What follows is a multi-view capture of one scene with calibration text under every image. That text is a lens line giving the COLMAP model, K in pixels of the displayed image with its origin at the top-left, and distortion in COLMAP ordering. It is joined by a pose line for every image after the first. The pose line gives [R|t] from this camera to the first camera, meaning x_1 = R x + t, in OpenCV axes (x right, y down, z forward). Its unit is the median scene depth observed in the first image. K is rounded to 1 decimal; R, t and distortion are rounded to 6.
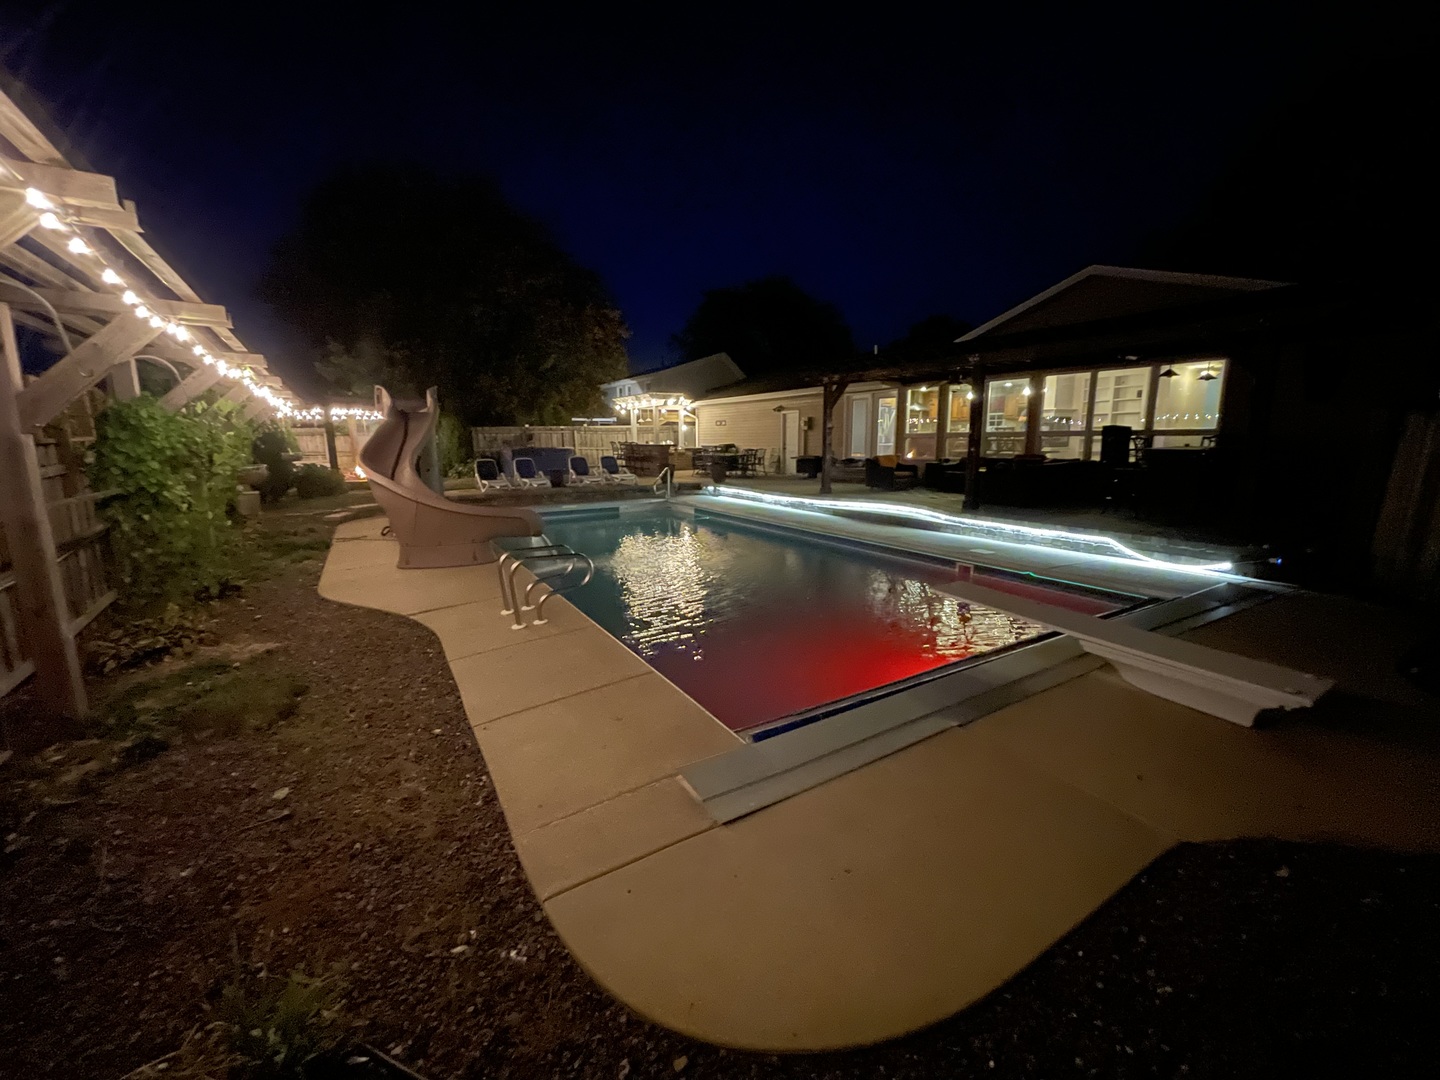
lens RADIAL K [[578.5, 0, 718.9], [0, 578.5, 542.9], [0, 0, 1]] dist [-0.000714, -0.000095]
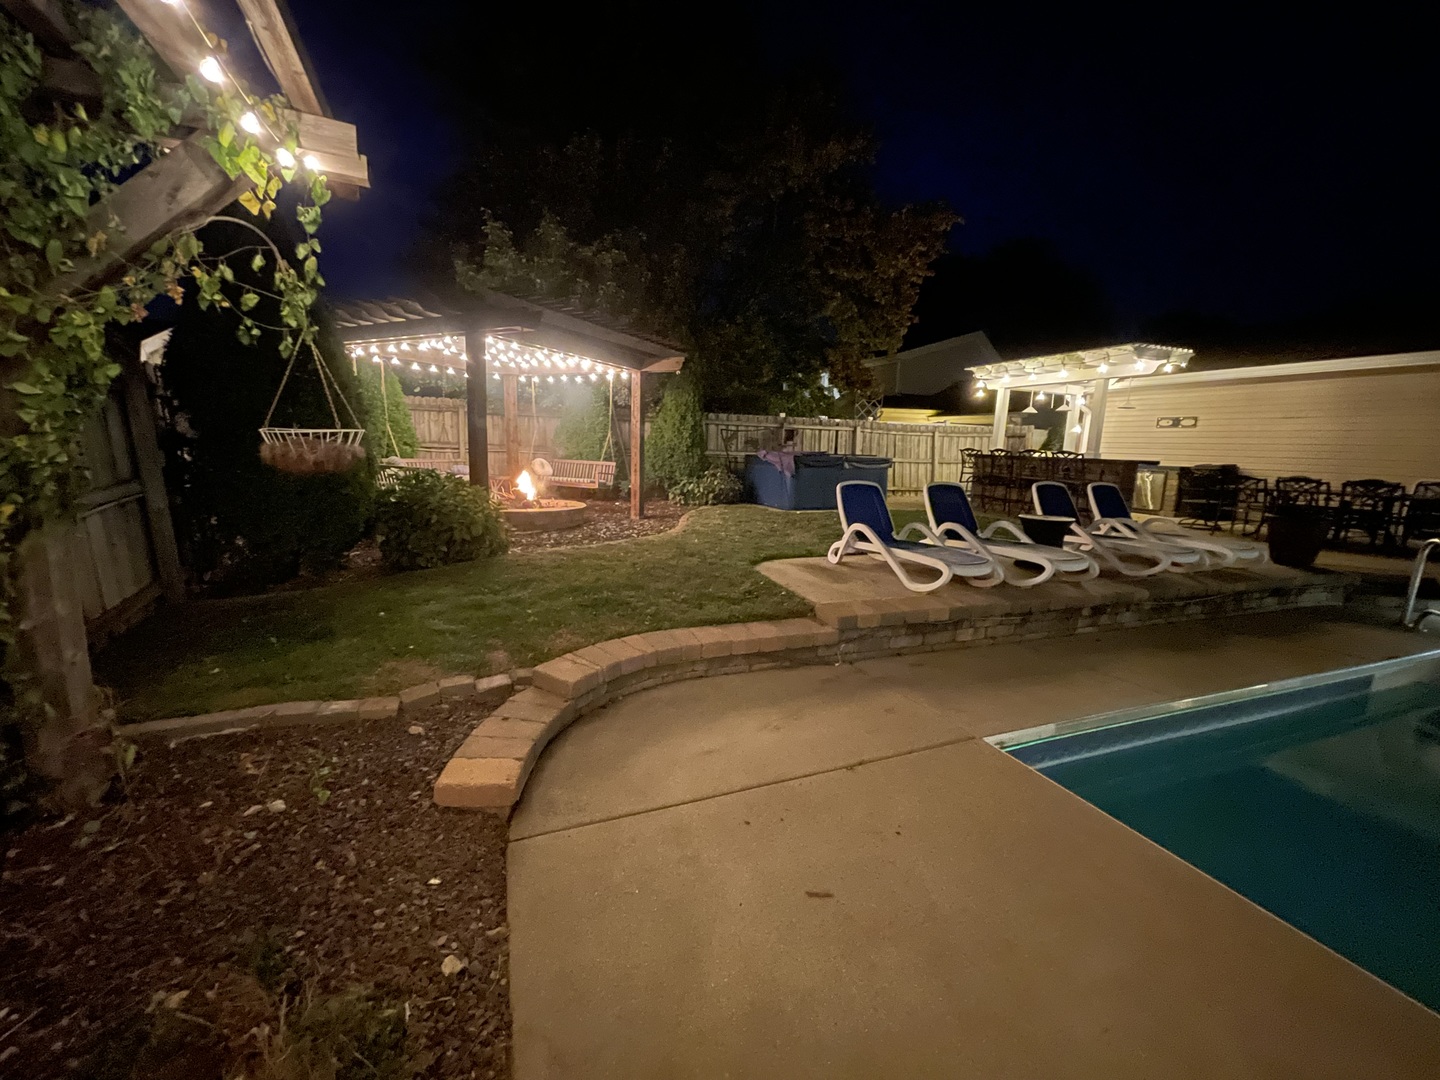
lens RADIAL K [[578.5, 0, 717.7], [0, 578.5, 541.4], [0, 0, 1]] dist [-0.000714, -0.000095]
pose [[0.984567, 0.070254, -0.160289, -0.340964], [-0.073512, 0.997189, -0.014480, -0.074588], [0.158822, 0.026040, 0.986964, 0.494749]]
